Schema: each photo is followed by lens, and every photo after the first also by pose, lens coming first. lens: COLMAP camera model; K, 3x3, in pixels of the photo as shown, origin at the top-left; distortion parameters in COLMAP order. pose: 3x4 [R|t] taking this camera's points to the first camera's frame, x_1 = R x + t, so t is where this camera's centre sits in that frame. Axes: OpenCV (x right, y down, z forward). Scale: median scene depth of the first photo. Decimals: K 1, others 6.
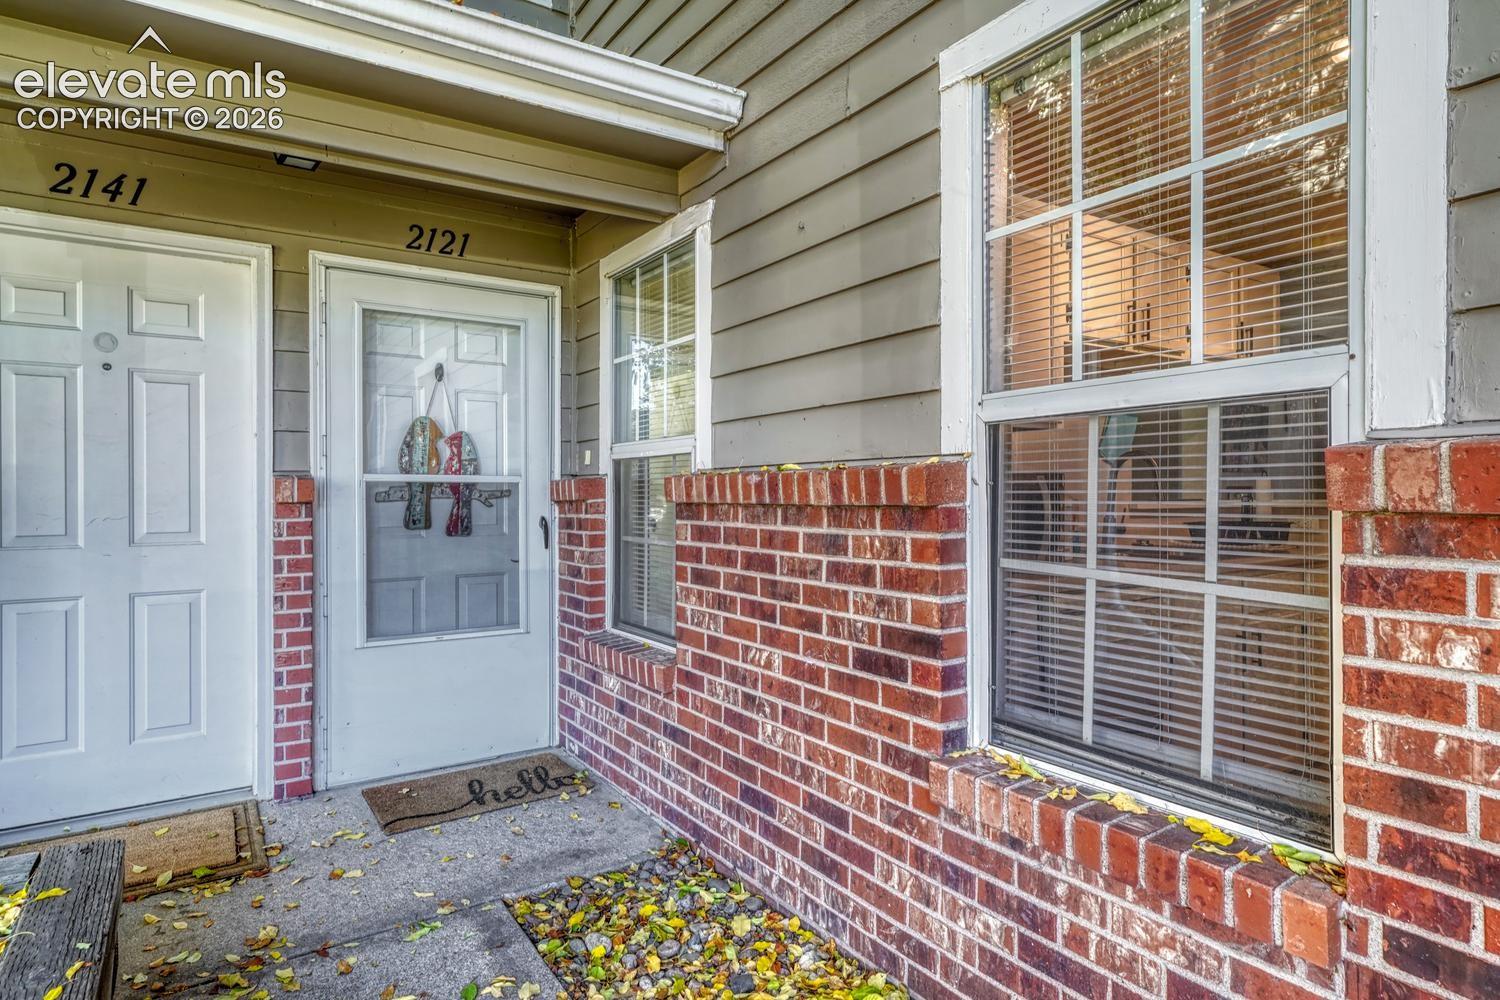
lens RADIAL K [[853.9, 0, 750.0], [0, 853.9, 500.0], [0, 0, 1]] dist [0.023961, -0.000193]
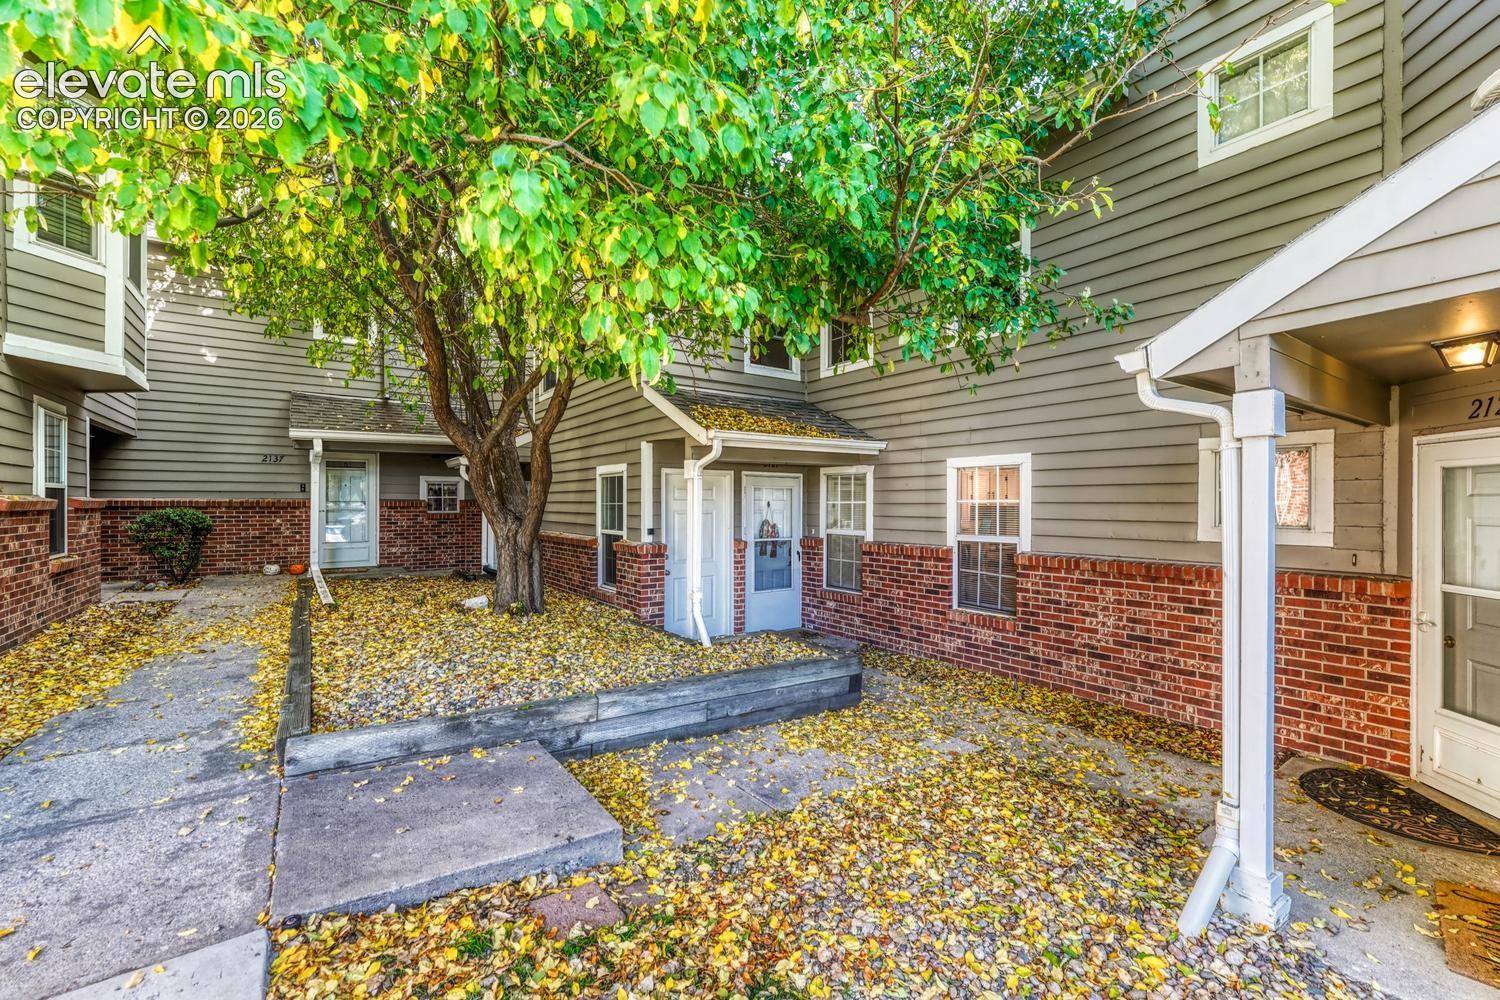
lens RADIAL K [[633.6, 0, 750.0], [0, 633.6, 500.0], [0, 0, 1]] dist [0.000218, -0.000035]
pose [[0.998702, 0.006891, 0.050466, -0.824061], [-0.006232, 0.999893, -0.013206, -0.203529], [-0.050551, 0.012874, 0.998638, -1.927961]]
